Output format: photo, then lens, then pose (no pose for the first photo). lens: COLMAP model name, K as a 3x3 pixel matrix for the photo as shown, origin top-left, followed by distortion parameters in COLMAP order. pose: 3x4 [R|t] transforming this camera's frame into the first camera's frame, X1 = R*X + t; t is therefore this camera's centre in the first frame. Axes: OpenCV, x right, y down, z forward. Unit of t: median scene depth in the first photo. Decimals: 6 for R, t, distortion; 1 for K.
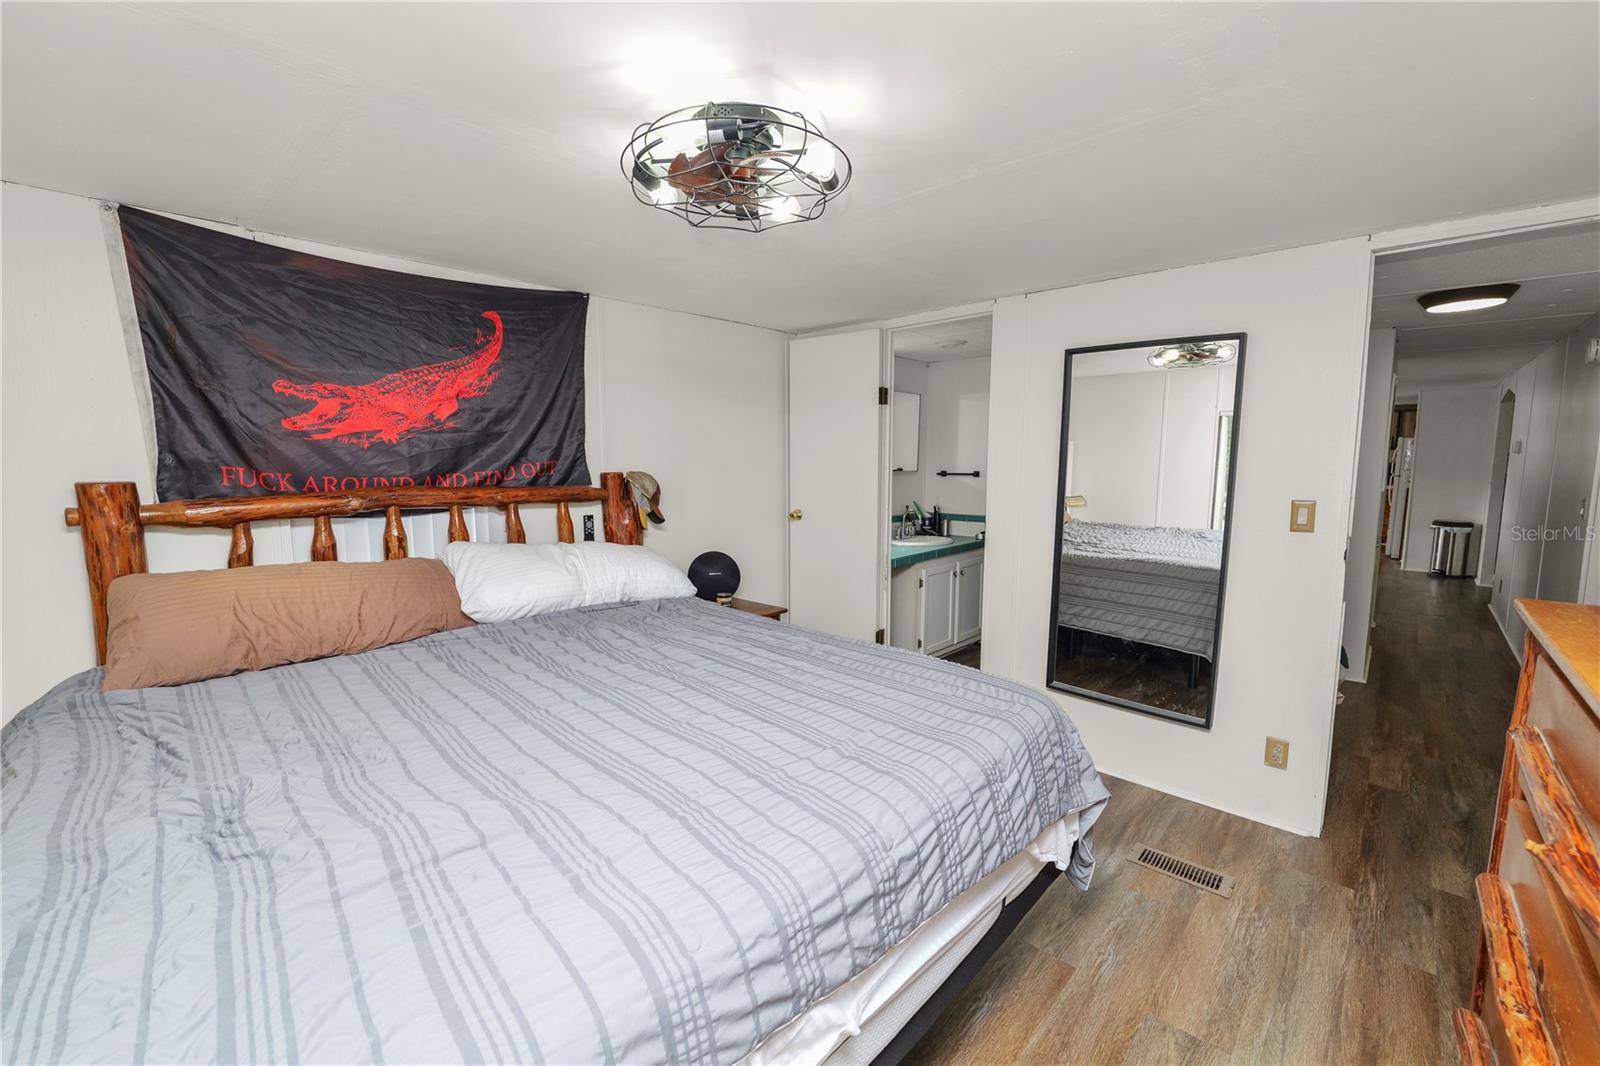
lens RADIAL K [[652.7, 0, 797.7], [0, 652.7, 533.0], [0, 0, 1]] dist [-0.011230, 0.000560]
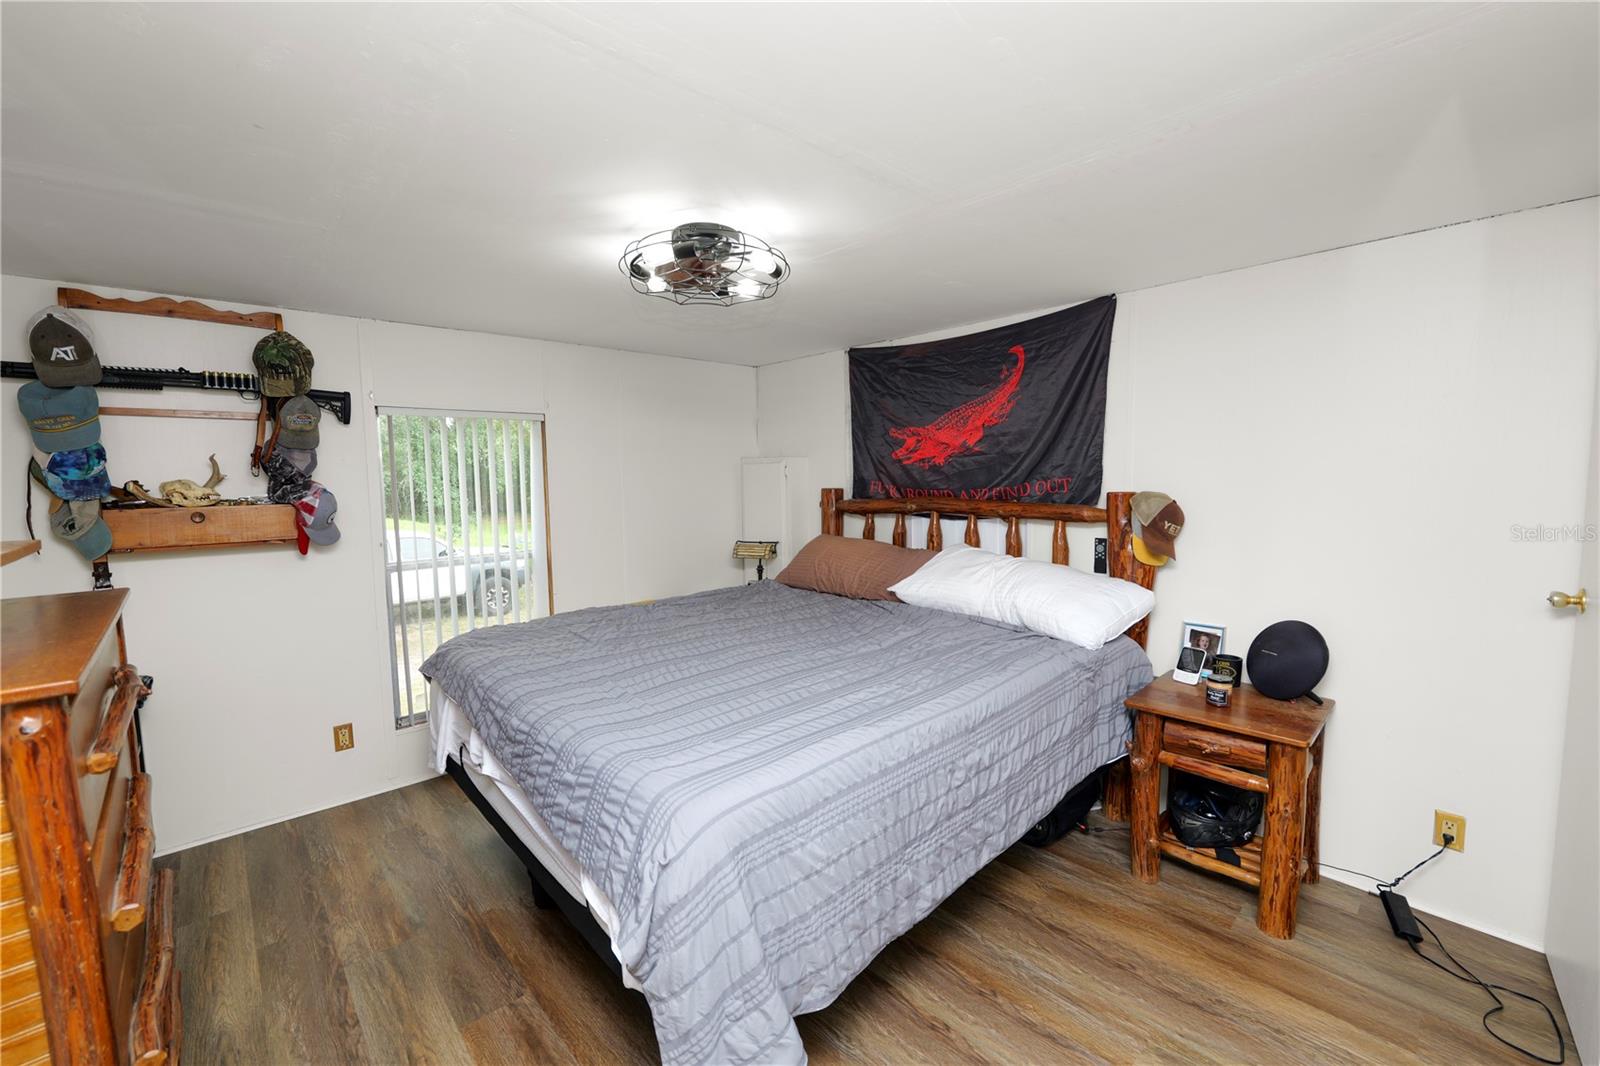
lens RADIAL K [[652.7, 0, 797.7], [0, 652.7, 533.0], [0, 0, 1]] dist [-0.011230, 0.000560]
pose [[-0.090932, 0.083487, -0.992351, 0.797202], [-0.113241, 0.989149, 0.093594, -0.094287], [0.989398, 0.120886, -0.080491, 0.851453]]
